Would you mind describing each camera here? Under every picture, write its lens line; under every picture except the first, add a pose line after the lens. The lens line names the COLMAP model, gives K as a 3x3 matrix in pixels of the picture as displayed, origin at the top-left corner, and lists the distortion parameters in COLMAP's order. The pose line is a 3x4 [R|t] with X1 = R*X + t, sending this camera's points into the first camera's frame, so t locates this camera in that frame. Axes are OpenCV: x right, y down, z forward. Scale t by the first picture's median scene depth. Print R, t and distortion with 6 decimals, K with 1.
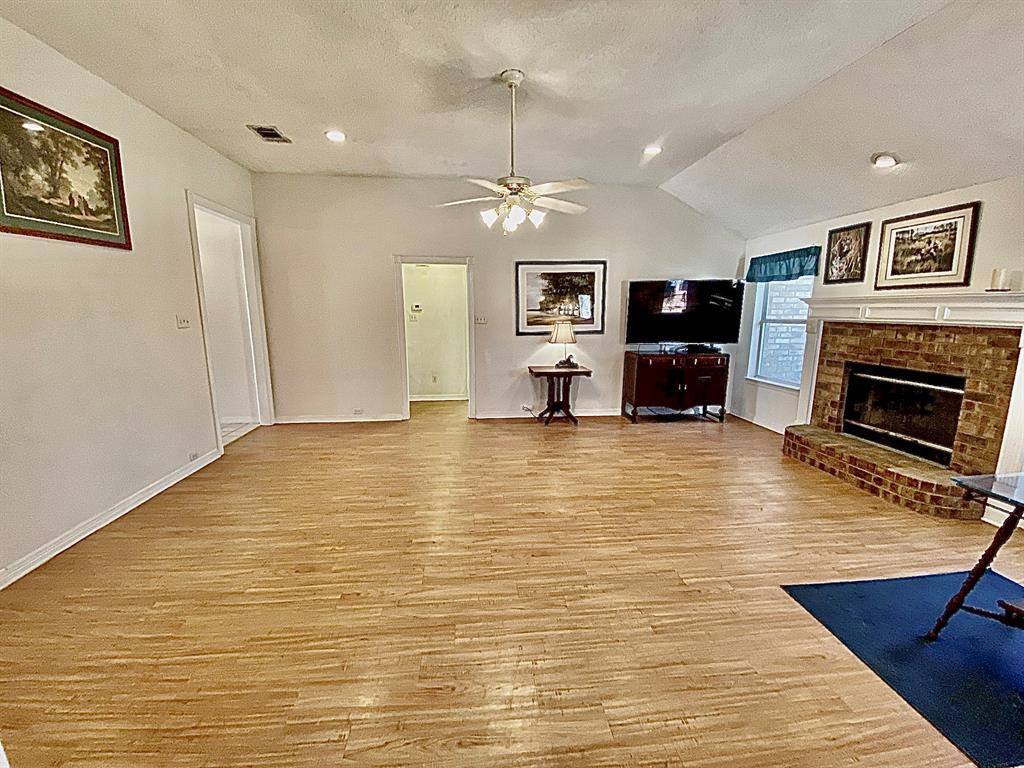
lens RADIAL K [[420.6, 0, 502.8], [0, 420.6, 378.8], [0, 0, 1]] dist [-0.002076, -0.000415]
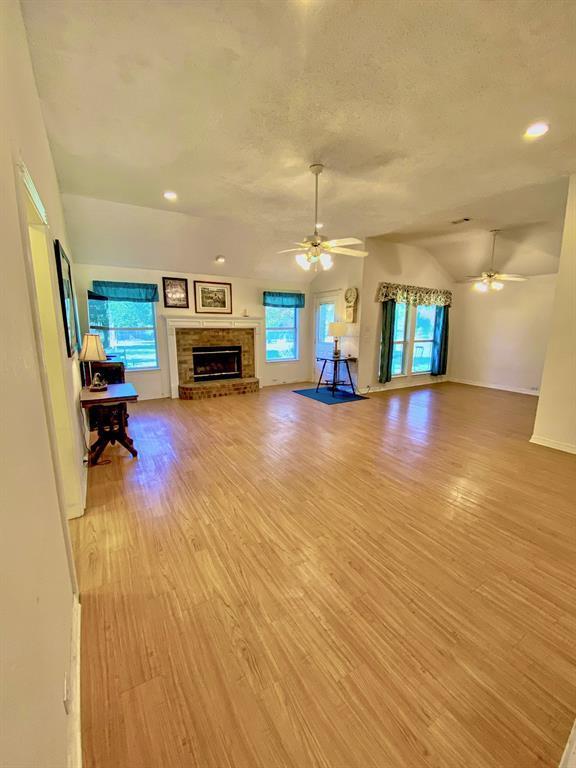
lens RADIAL K [[315.4, 0, 281.5], [0, 315.4, 386.6], [0, 0, 1]] dist [-0.002076, -0.000415]
pose [[-0.432733, -0.181287, 0.883107, -0.799381], [0.136843, 0.955014, 0.263103, -0.215365], [-0.891076, 0.234700, -0.388458, 1.322738]]
